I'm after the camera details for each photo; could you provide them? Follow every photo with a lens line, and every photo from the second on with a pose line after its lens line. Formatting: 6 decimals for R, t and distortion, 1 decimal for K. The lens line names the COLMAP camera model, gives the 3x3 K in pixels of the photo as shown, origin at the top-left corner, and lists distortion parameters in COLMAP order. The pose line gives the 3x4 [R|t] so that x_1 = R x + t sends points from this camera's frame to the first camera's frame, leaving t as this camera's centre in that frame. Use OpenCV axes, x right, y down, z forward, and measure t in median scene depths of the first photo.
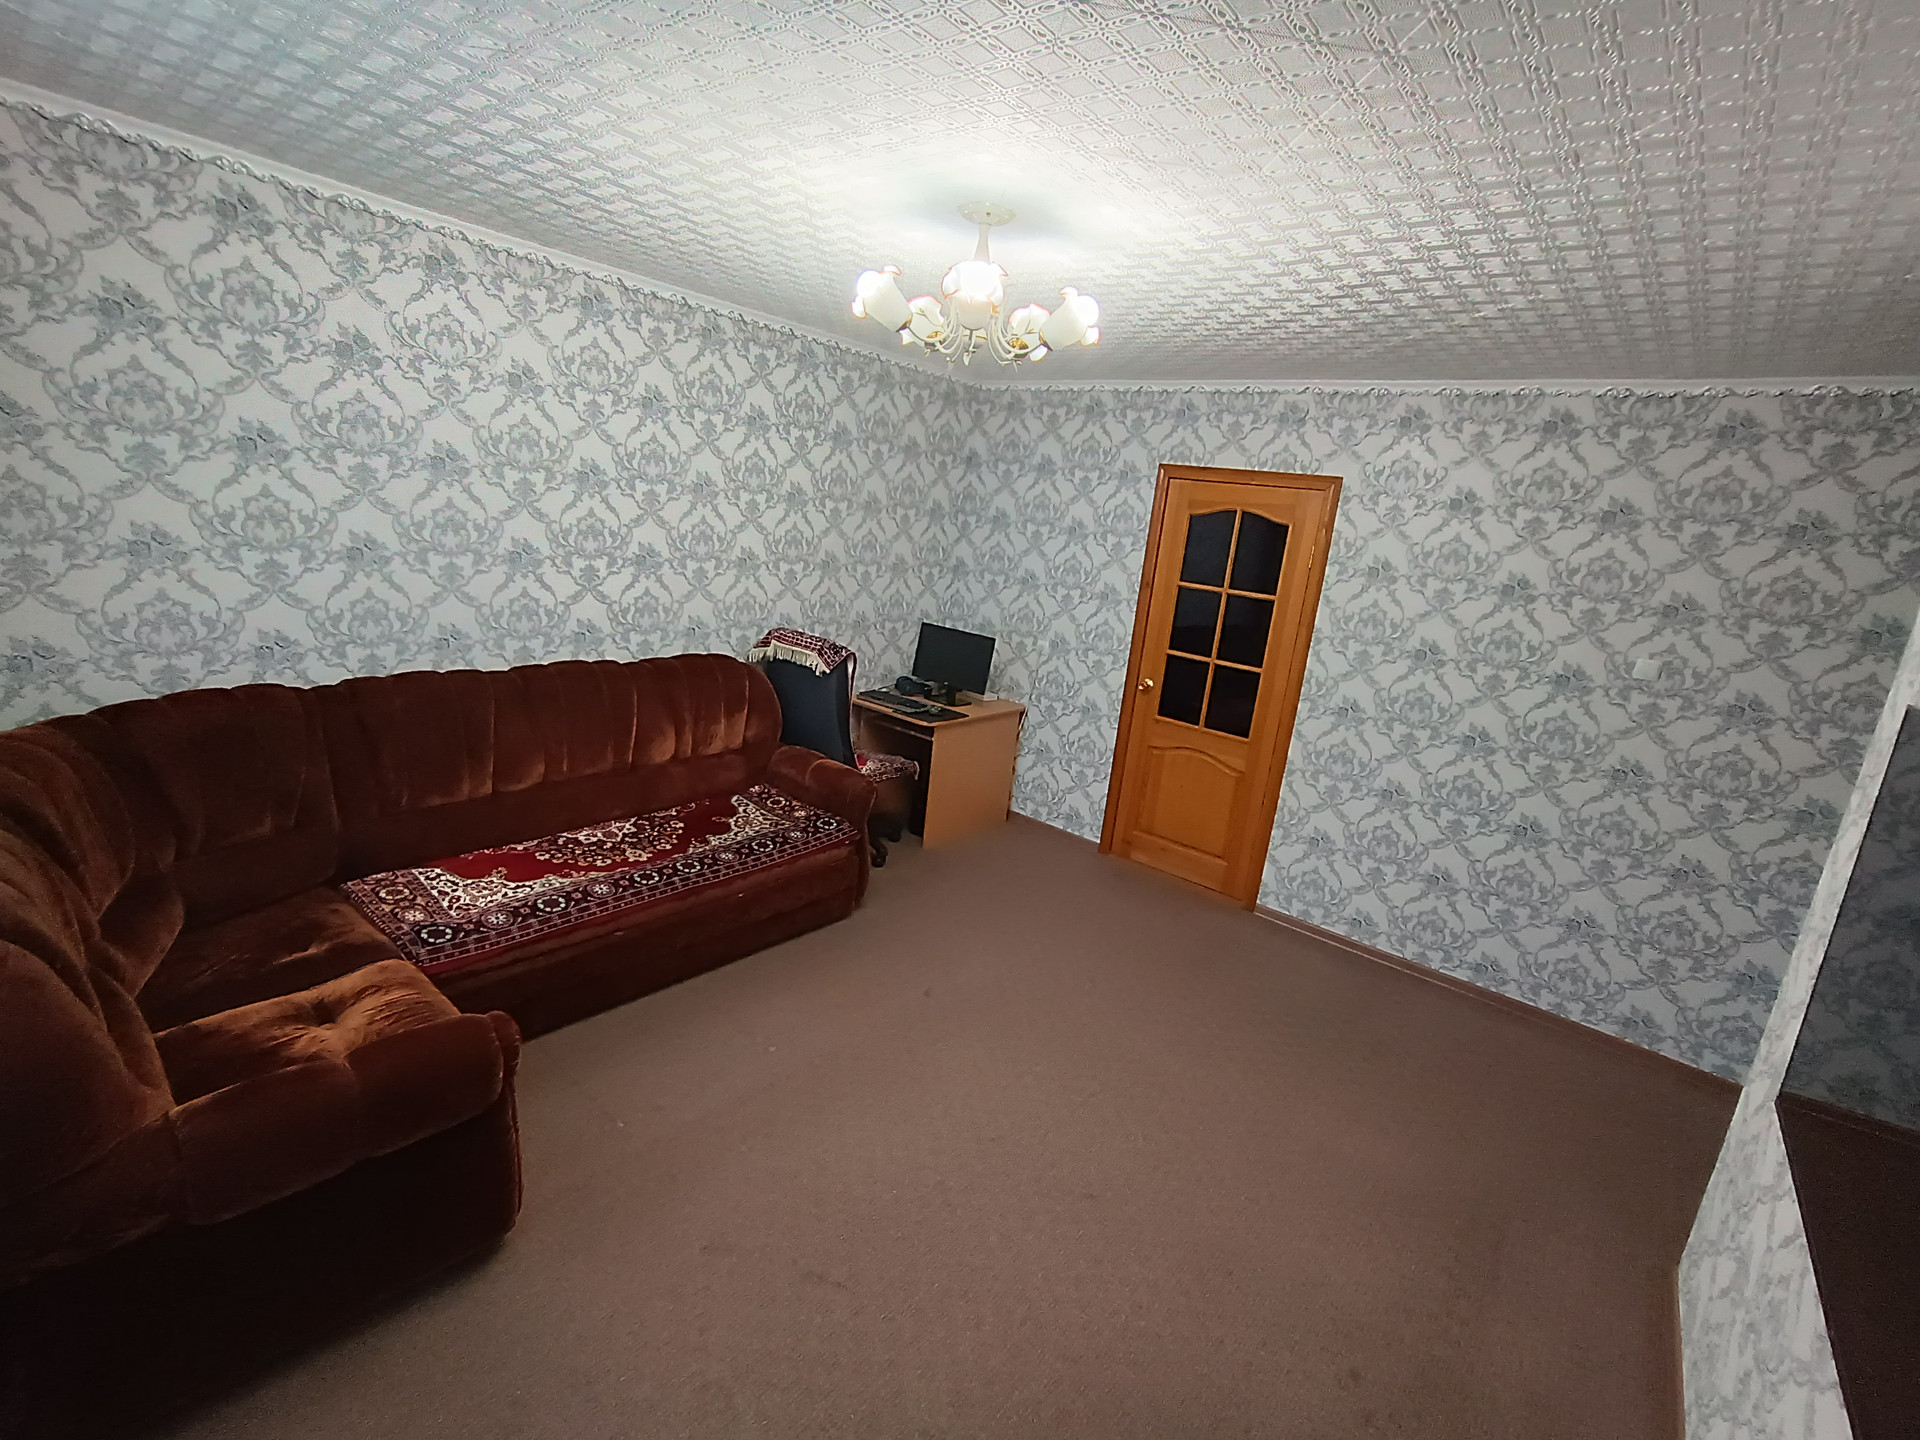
lens RADIAL K [[879.7, 0, 979.9], [0, 879.7, 730.7], [0, 0, 1]] dist [-0.027079, 0.018583]
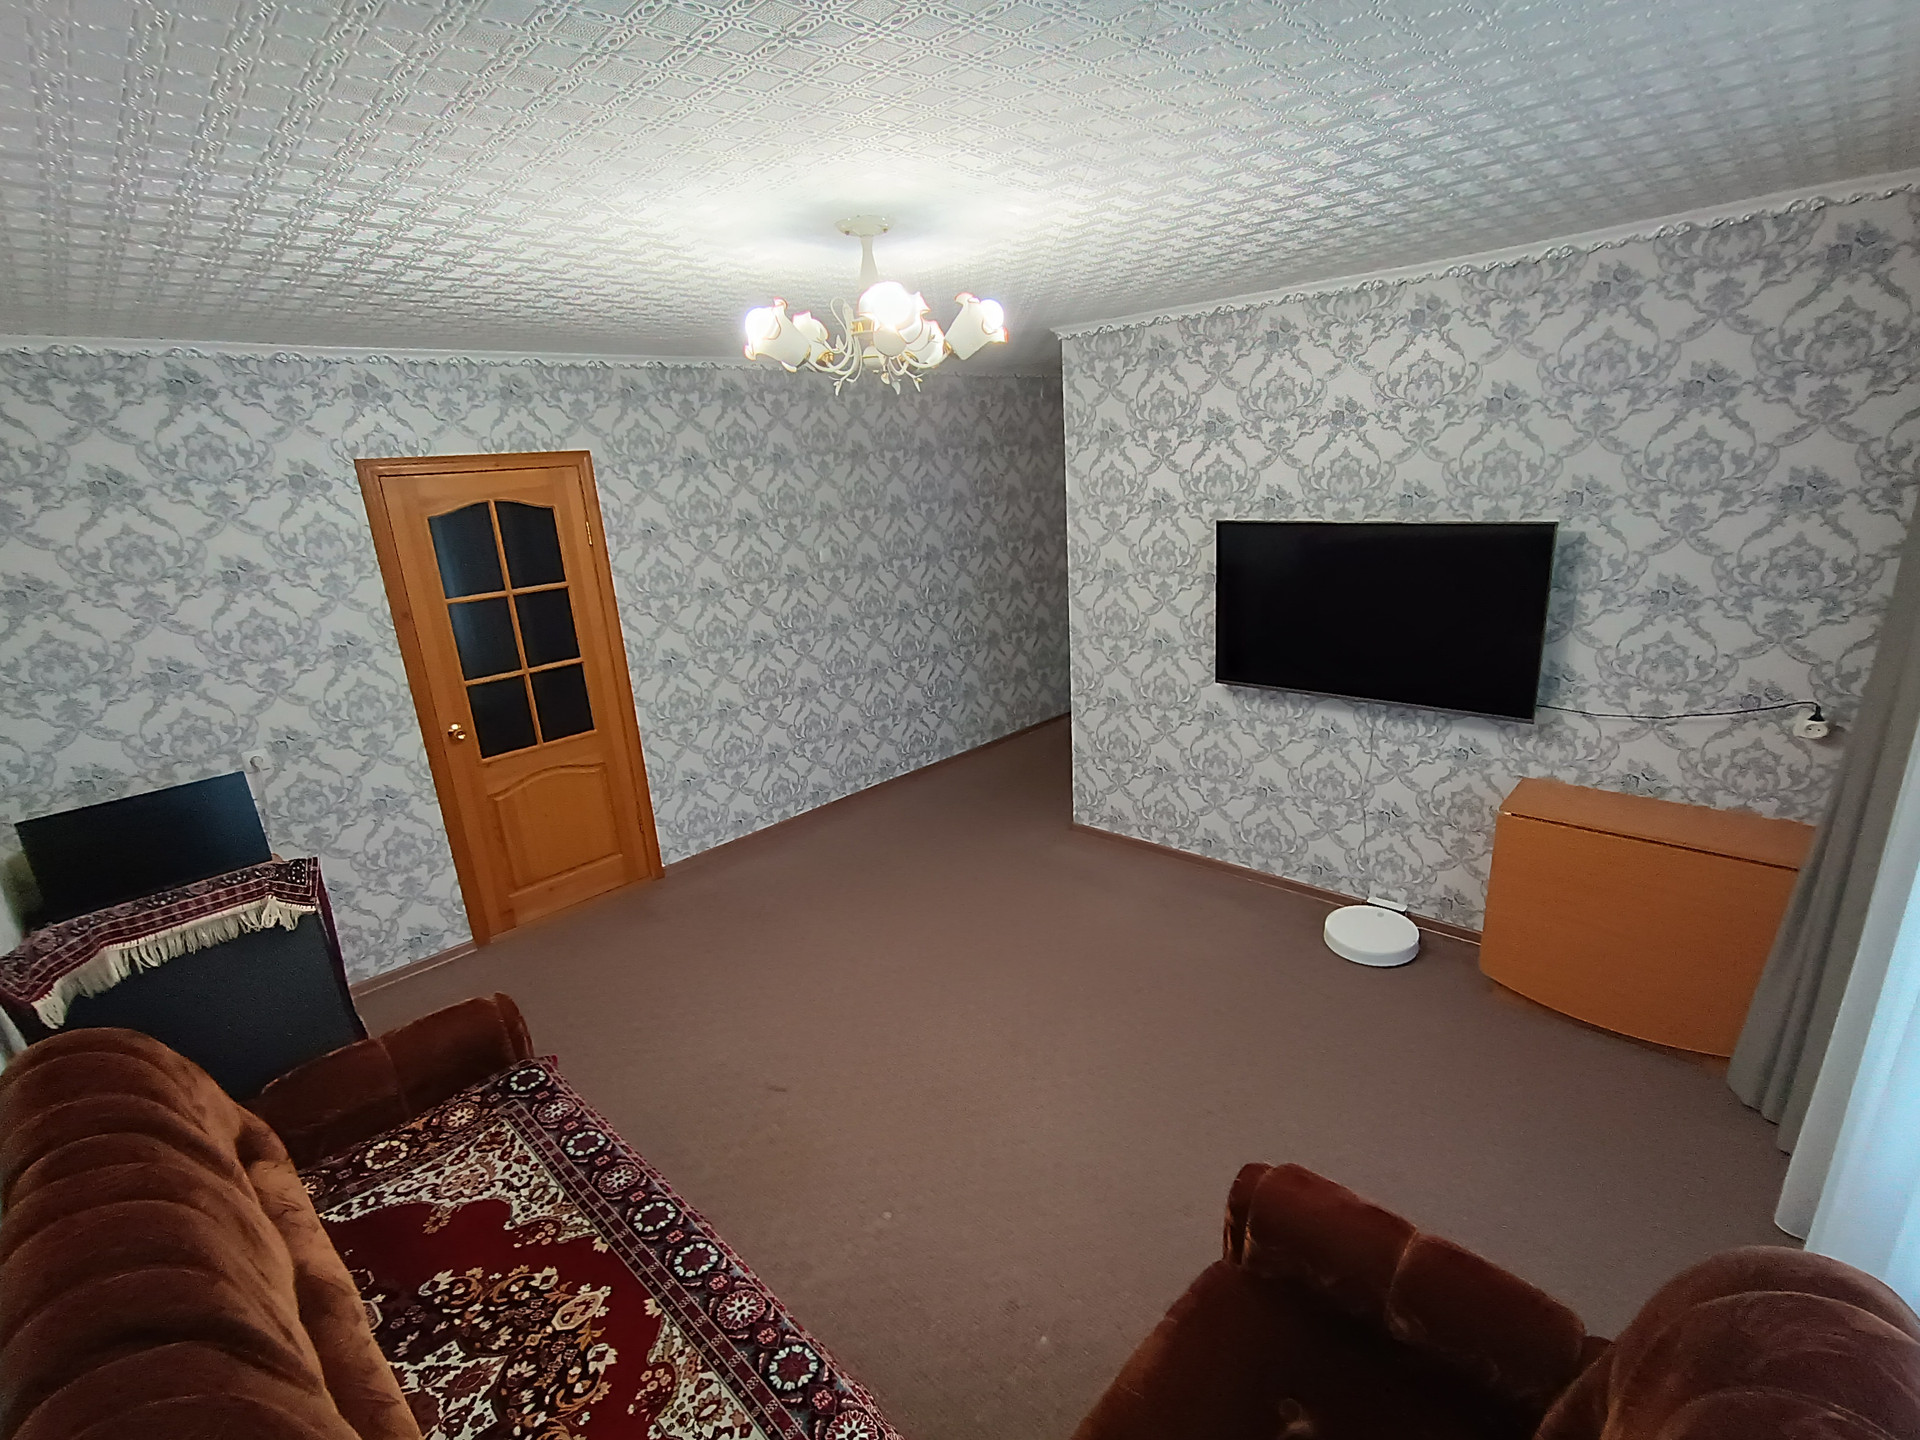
lens RADIAL K [[879.7, 0, 949.6], [0, 879.7, 722.7], [0, 0, 1]] dist [-0.027079, 0.018583]
pose [[0.090699, -0.404700, 0.909941, -0.537578], [0.304357, 0.881254, 0.361605, -0.229492], [-0.948230, 0.244150, 0.203102, 0.437559]]
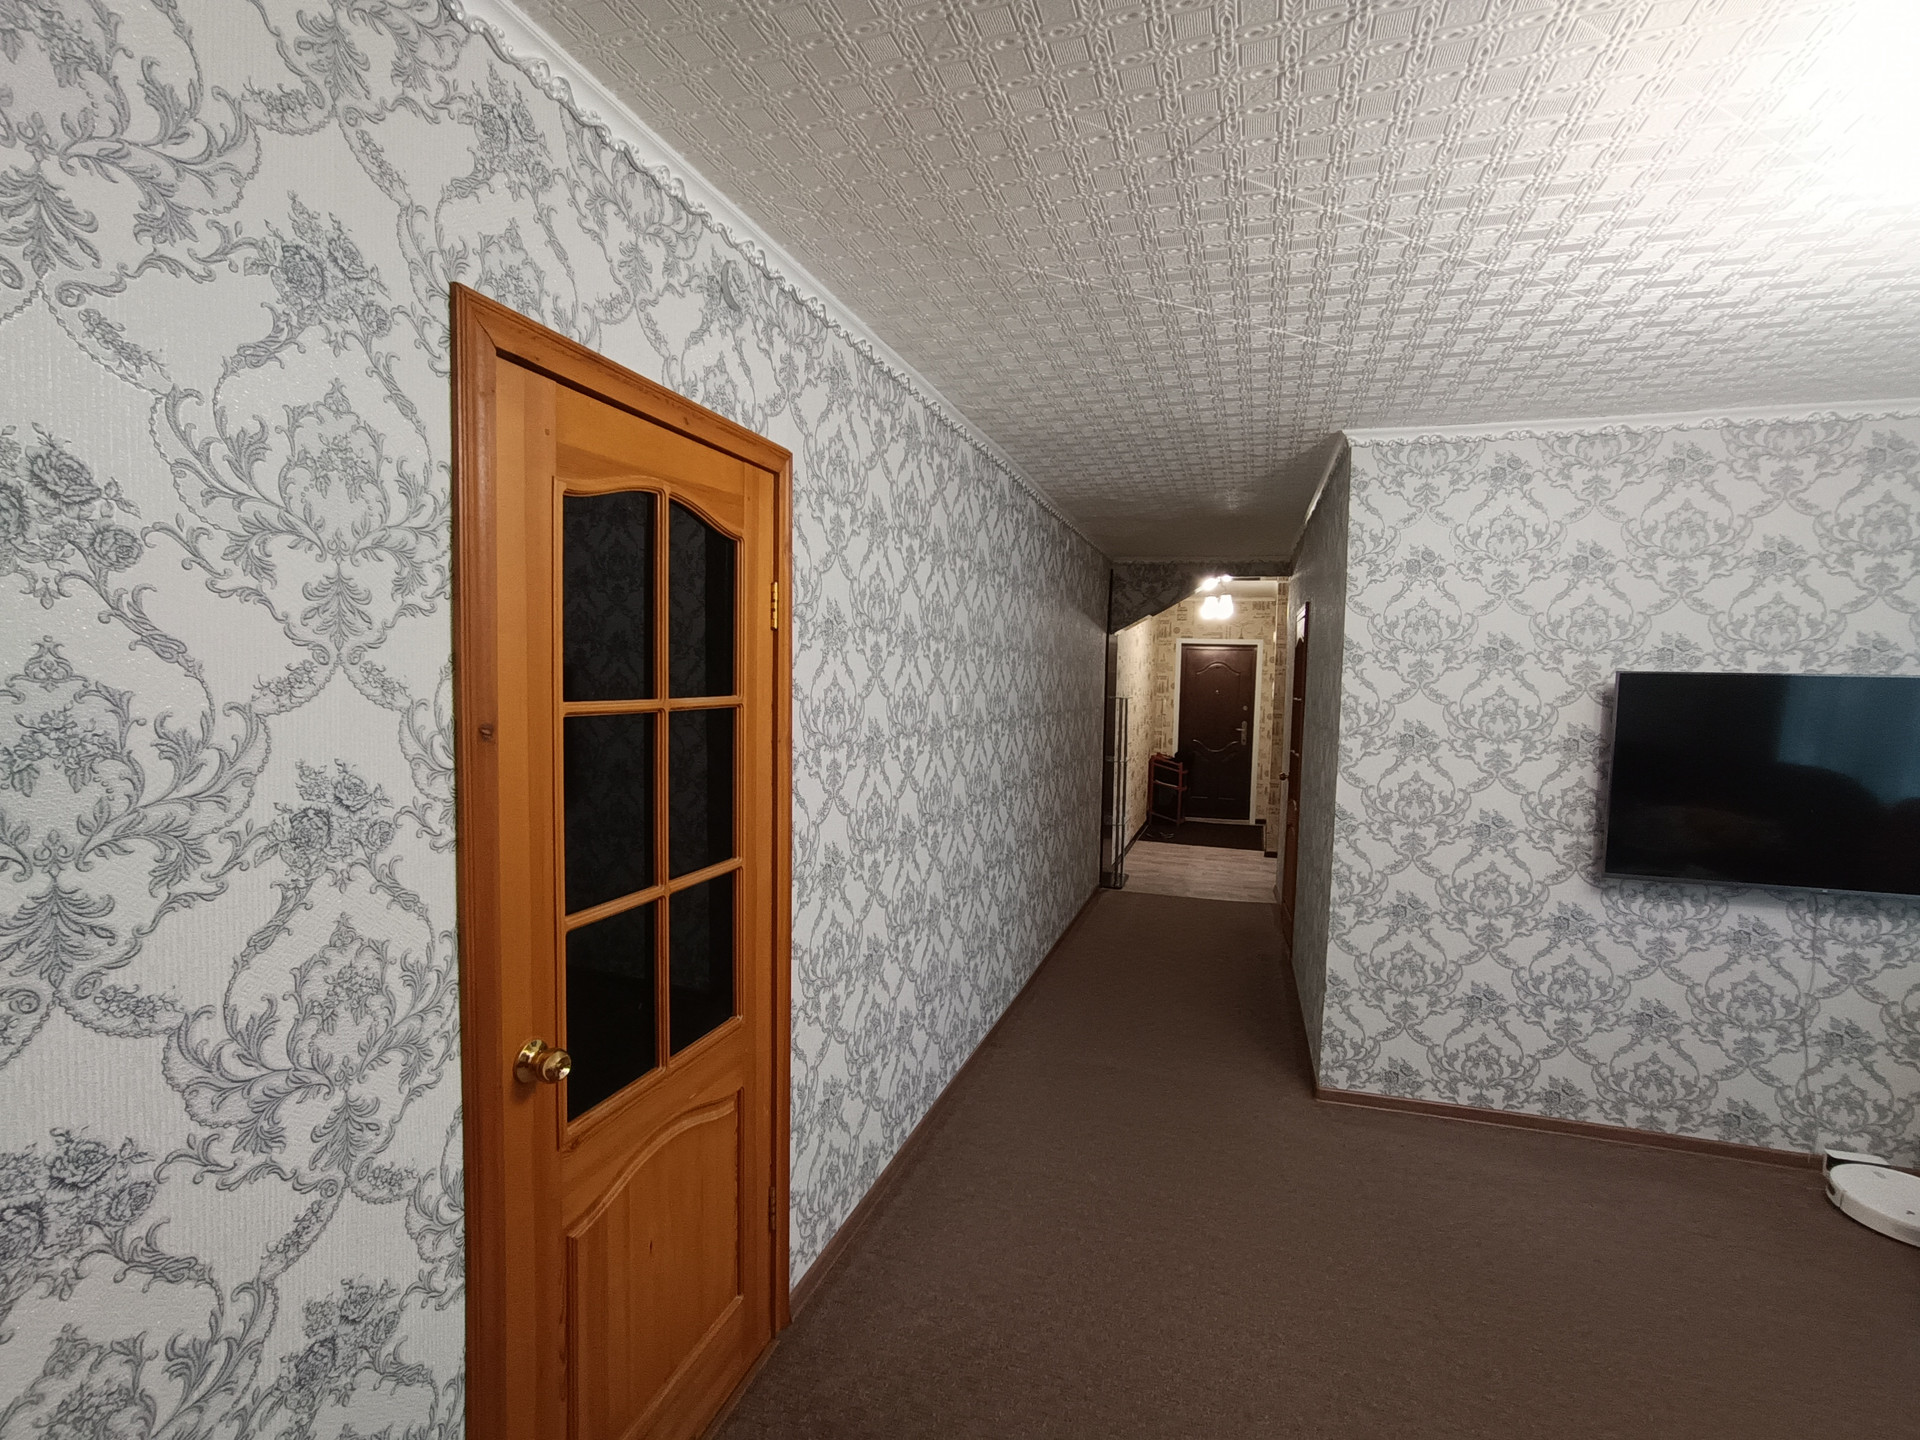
lens RADIAL K [[879.7, 0, 959.0], [0, 879.7, 722.0], [0, 0, 1]] dist [-0.027079, 0.018583]
pose [[-0.343344, -0.176964, 0.922388, -0.117073], [0.160817, 0.956508, 0.243371, -0.226000], [-0.925339, 0.231895, -0.299953, 1.005540]]
